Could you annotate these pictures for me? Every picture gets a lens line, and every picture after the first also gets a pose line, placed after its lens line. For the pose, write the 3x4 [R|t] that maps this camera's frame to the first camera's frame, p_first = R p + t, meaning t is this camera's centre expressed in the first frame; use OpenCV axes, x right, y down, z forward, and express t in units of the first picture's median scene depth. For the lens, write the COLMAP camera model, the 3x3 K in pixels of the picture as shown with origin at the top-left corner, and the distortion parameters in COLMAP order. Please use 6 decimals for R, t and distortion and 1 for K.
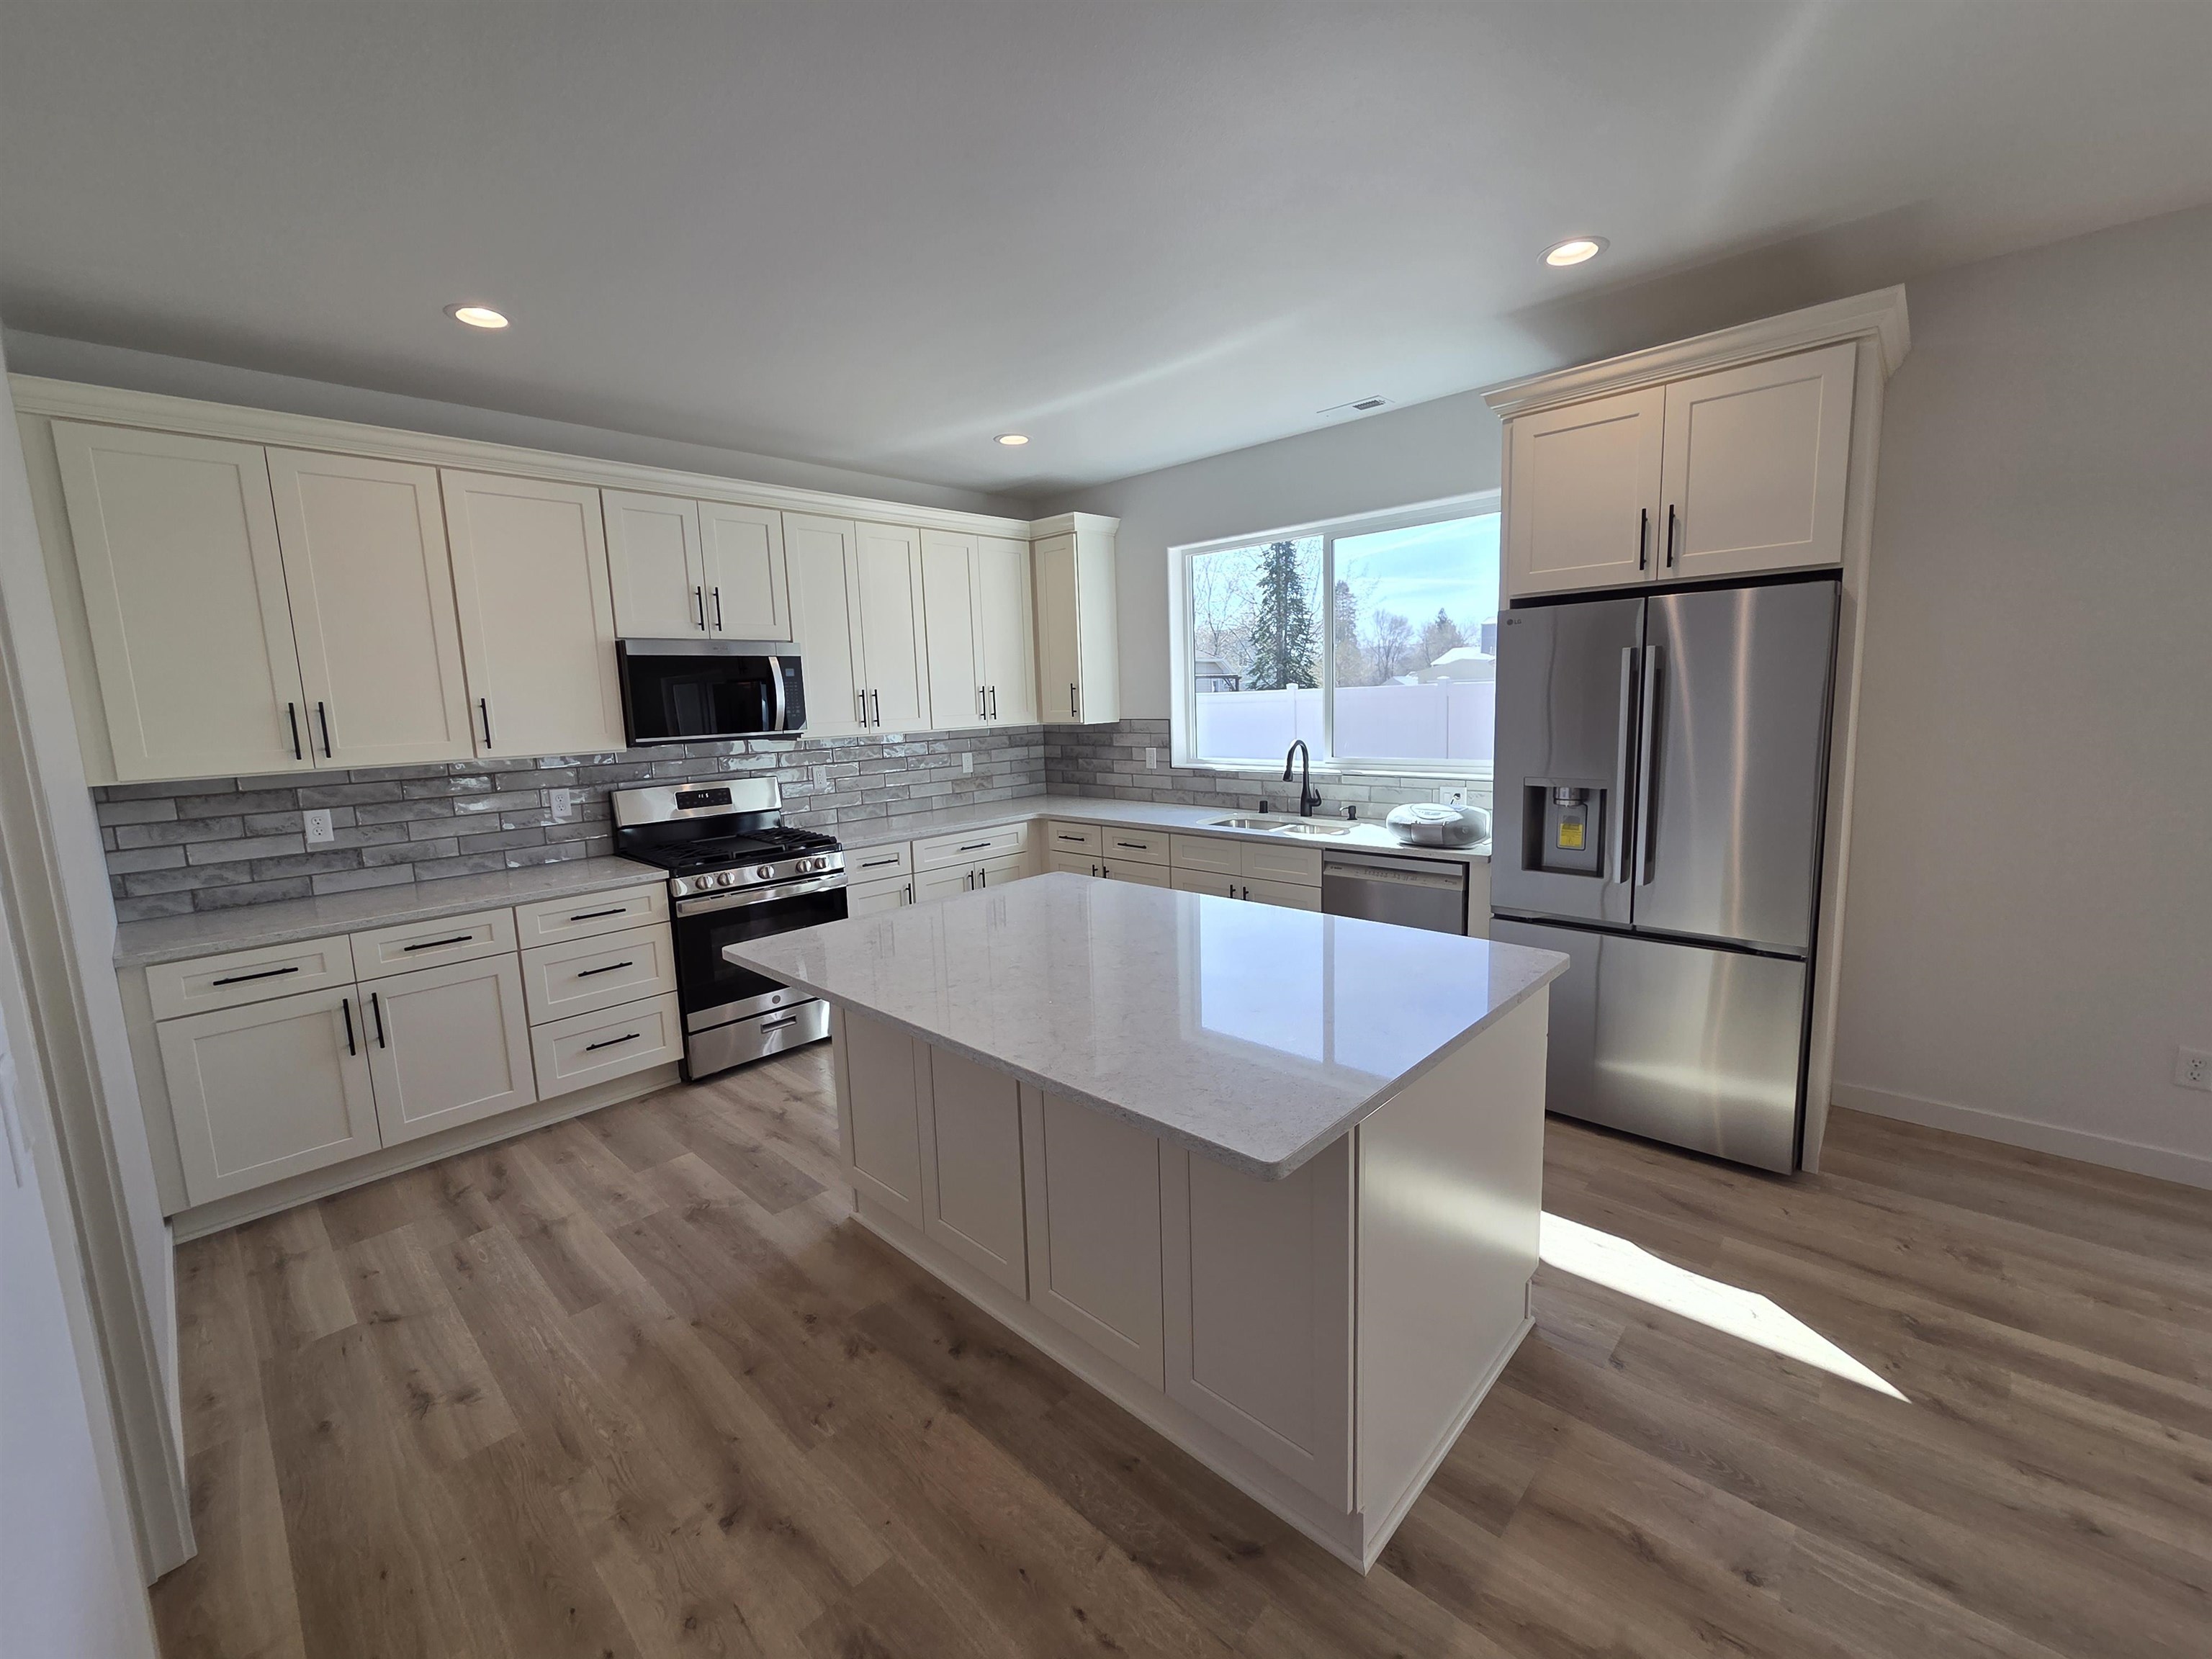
lens RADIAL K [[904.9, 0, 1096.7], [0, 904.9, 824.1], [0, 0, 1]] dist [0.004816, -0.000809]
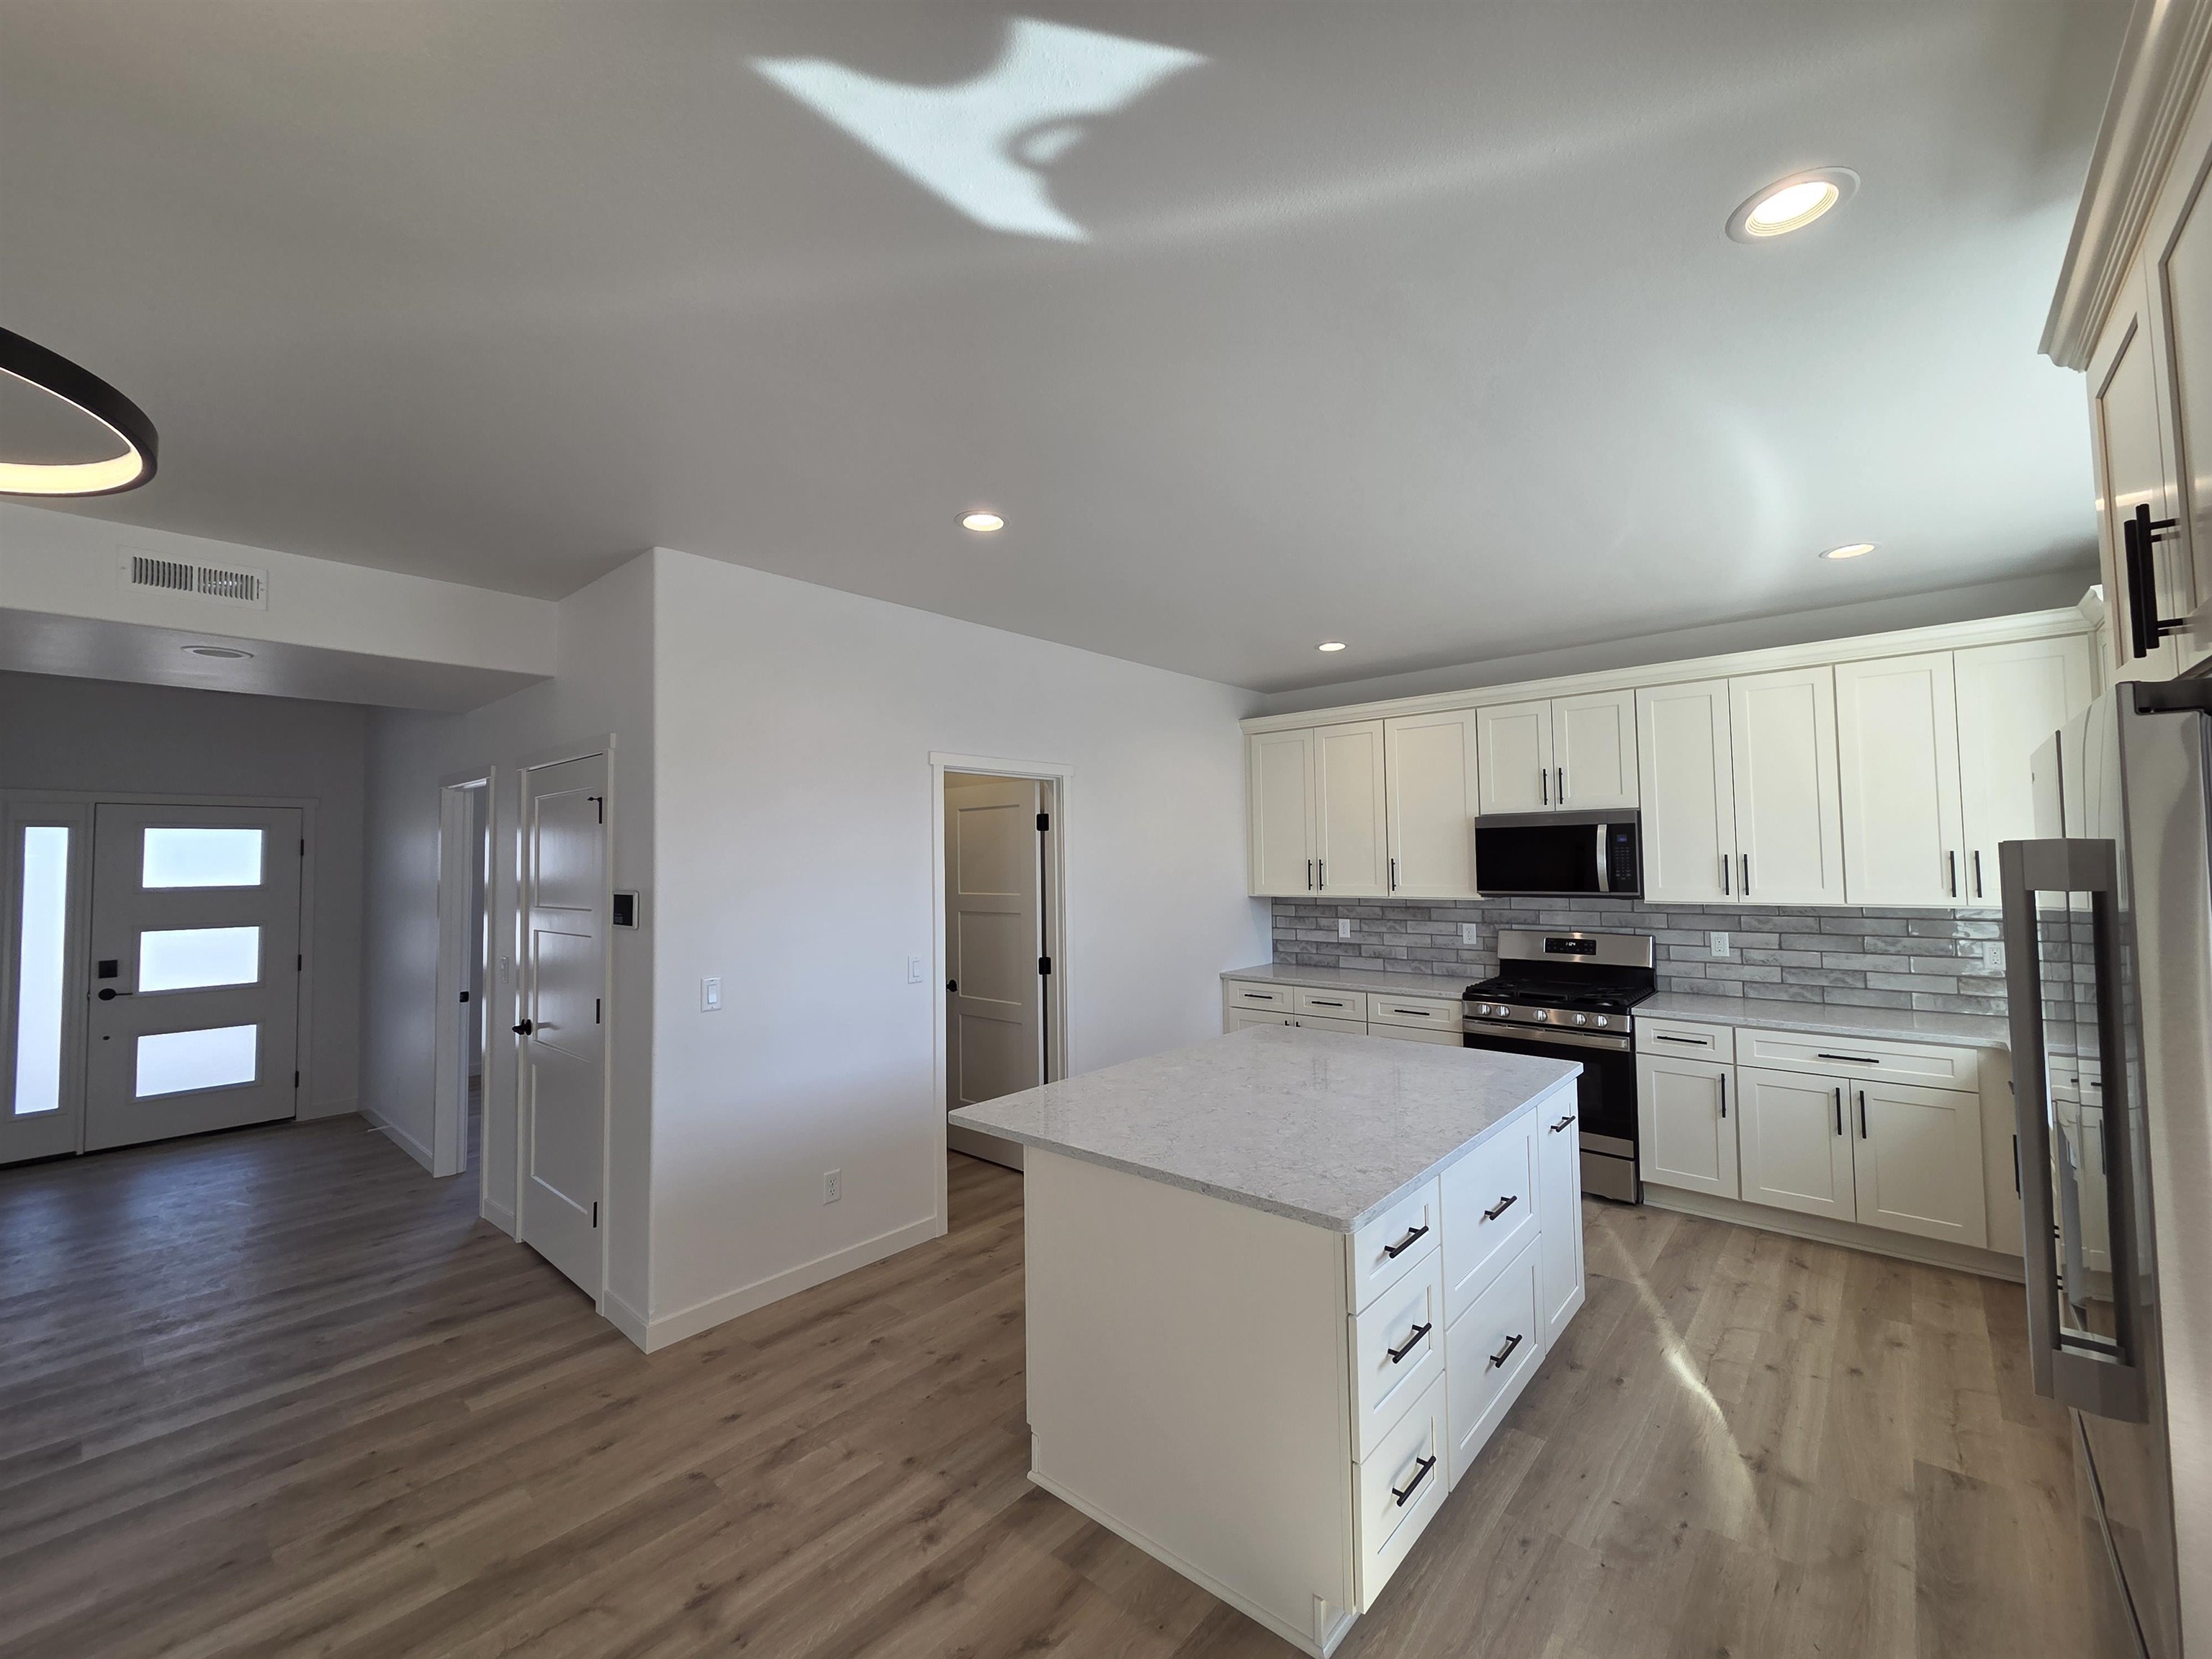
lens RADIAL K [[904.9, 0, 1104.0], [0, 904.9, 820.9], [0, 0, 1]] dist [0.004816, -0.000809]
pose [[0.041976, -0.010370, -0.999065, 0.885666], [-0.128771, 0.991550, -0.015702, -0.118076], [0.990785, 0.129310, 0.040286, 0.451863]]
